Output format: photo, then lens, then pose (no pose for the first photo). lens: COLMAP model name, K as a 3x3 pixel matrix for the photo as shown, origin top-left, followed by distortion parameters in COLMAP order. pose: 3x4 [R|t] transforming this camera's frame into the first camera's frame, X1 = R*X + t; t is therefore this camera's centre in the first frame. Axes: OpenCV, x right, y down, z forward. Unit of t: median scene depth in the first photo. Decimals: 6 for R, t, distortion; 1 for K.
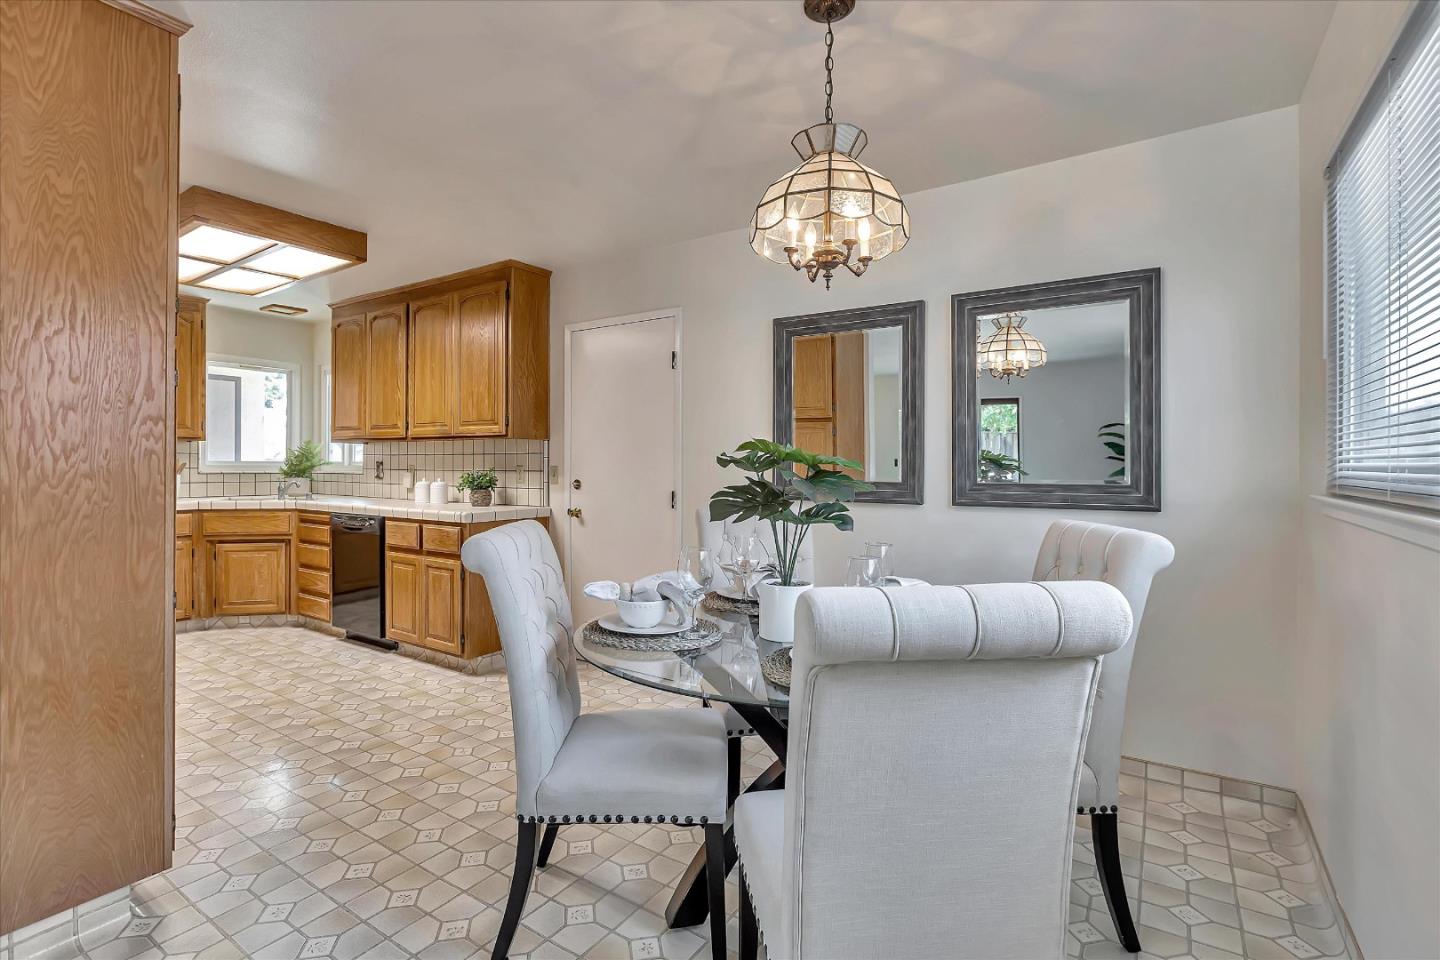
lens RADIAL K [[684.2, 0, 690.8], [0, 684.2, 464.8], [0, 0, 1]] dist [0.022186, -0.000098]
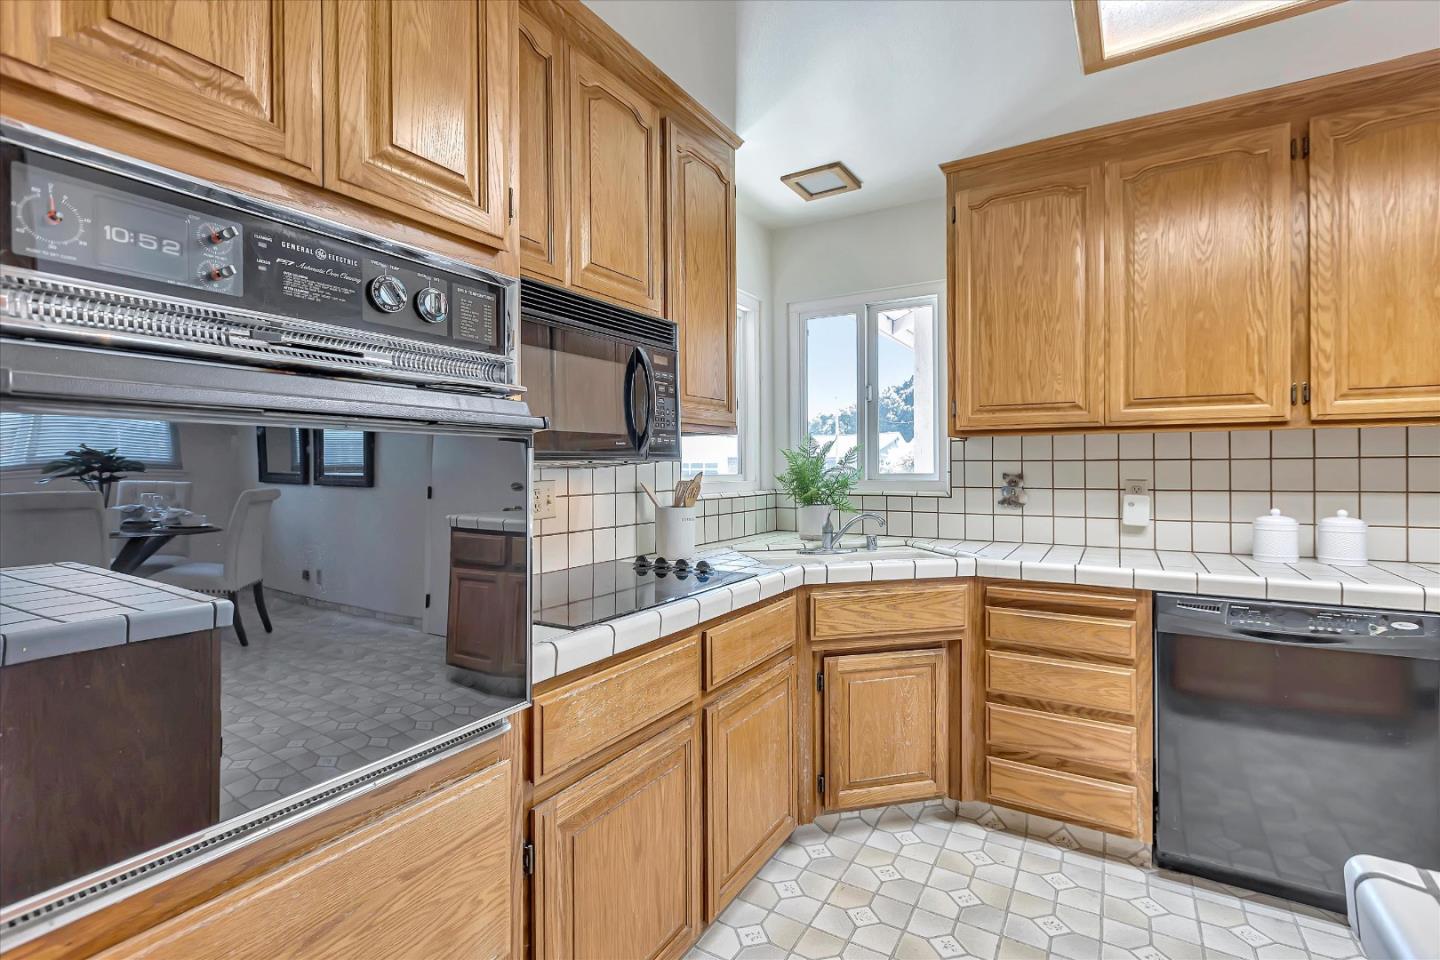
lens RADIAL K [[660.3, 0, 715.9], [0, 660.3, 466.3], [0, 0, 1]] dist [0.001938, -0.000504]
pose [[0.997385, -0.010133, 0.071560, -0.787818], [0.010294, 0.999945, -0.001875, -0.012534], [-0.071538, 0.002607, 0.997435, 0.567754]]
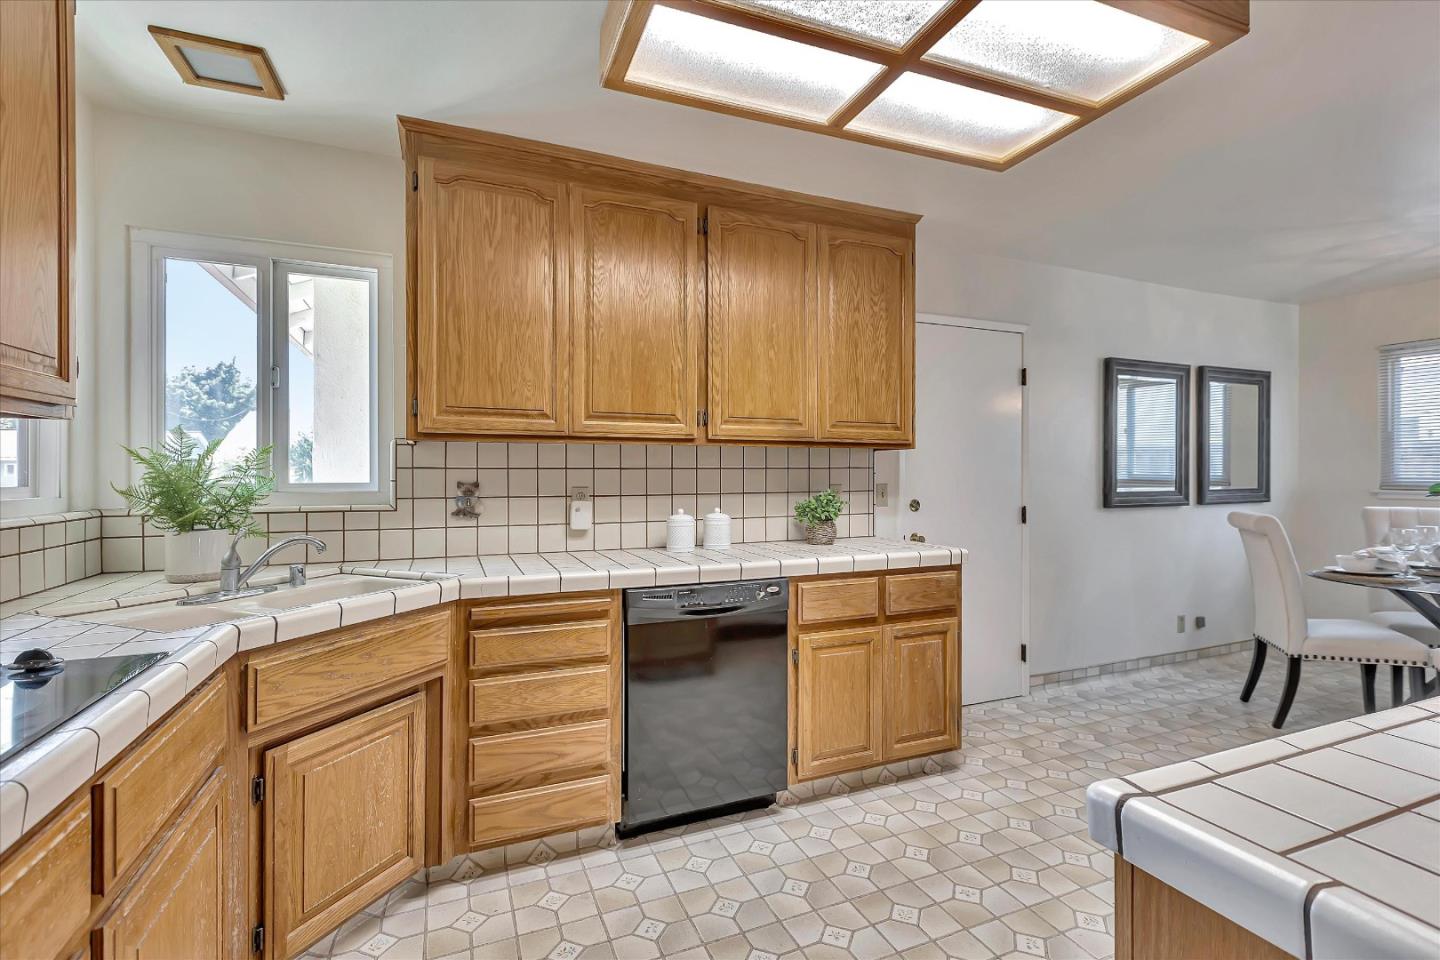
lens RADIAL K [[659.2, 0, 724.0], [0, 659.2, 469.9], [0, 0, 1]] dist [0.002499, 0.000078]
pose [[0.524481, -0.002817, 0.851418, -0.832763], [0.005479, 0.999985, -0.000067, -0.013298], [-0.851405, 0.004700, 0.524488, 0.662819]]
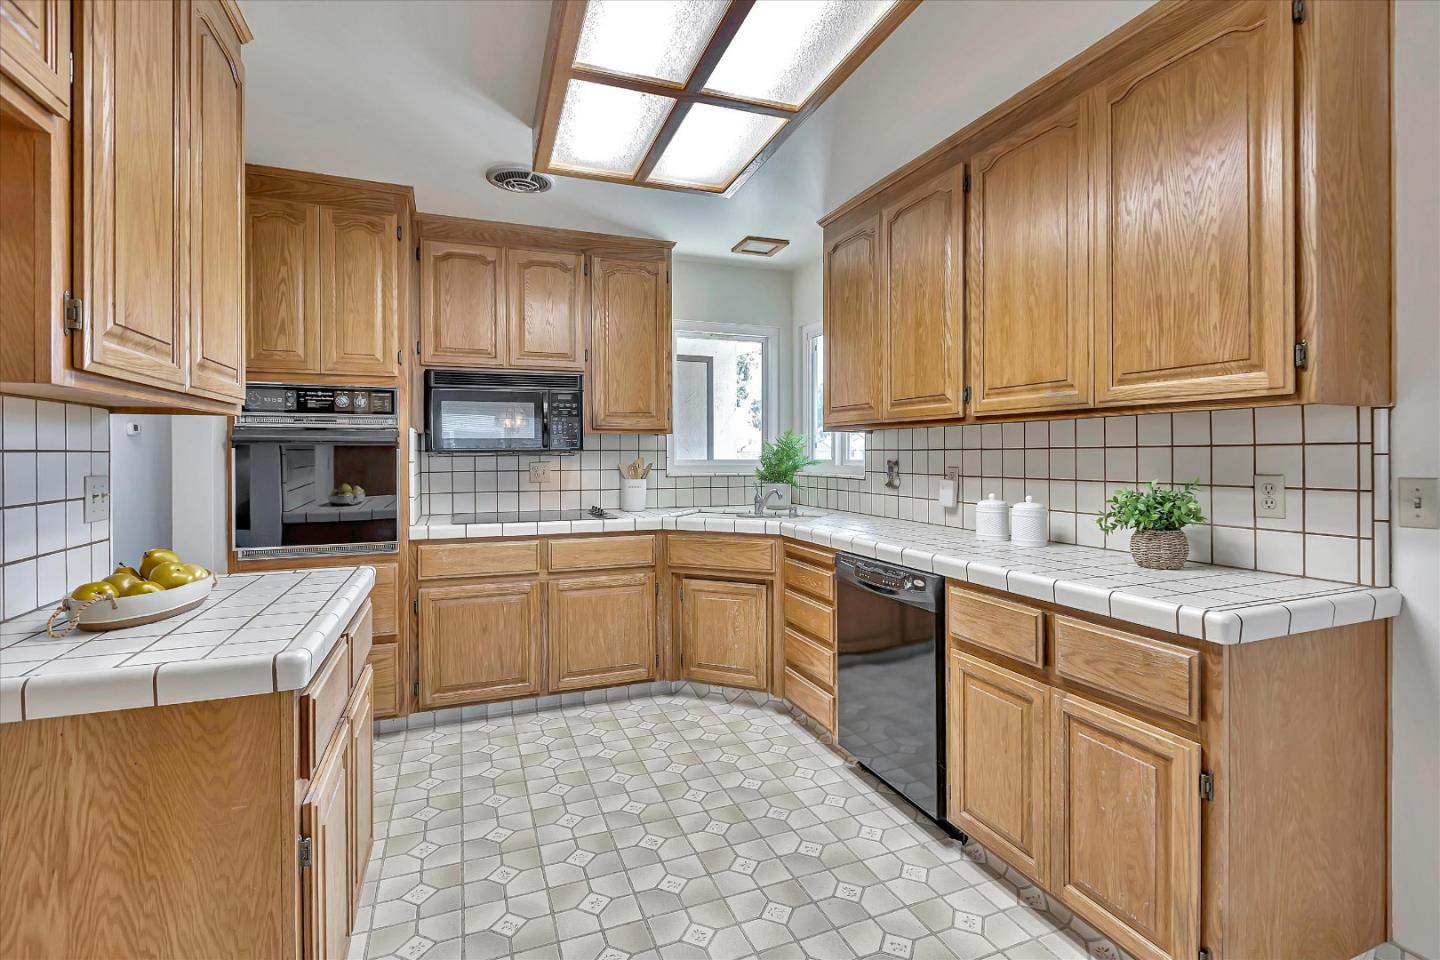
lens RADIAL K [[668.7, 0, 721.5], [0, 668.7, 455.0], [0, 0, 1]] dist [-0.001432, 0.000086]
pose [[0.839323, -0.006568, -0.543593, -0.279153], [0.006764, 0.999976, -0.001639, -0.010814], [0.543591, -0.002301, 0.839347, 0.446584]]
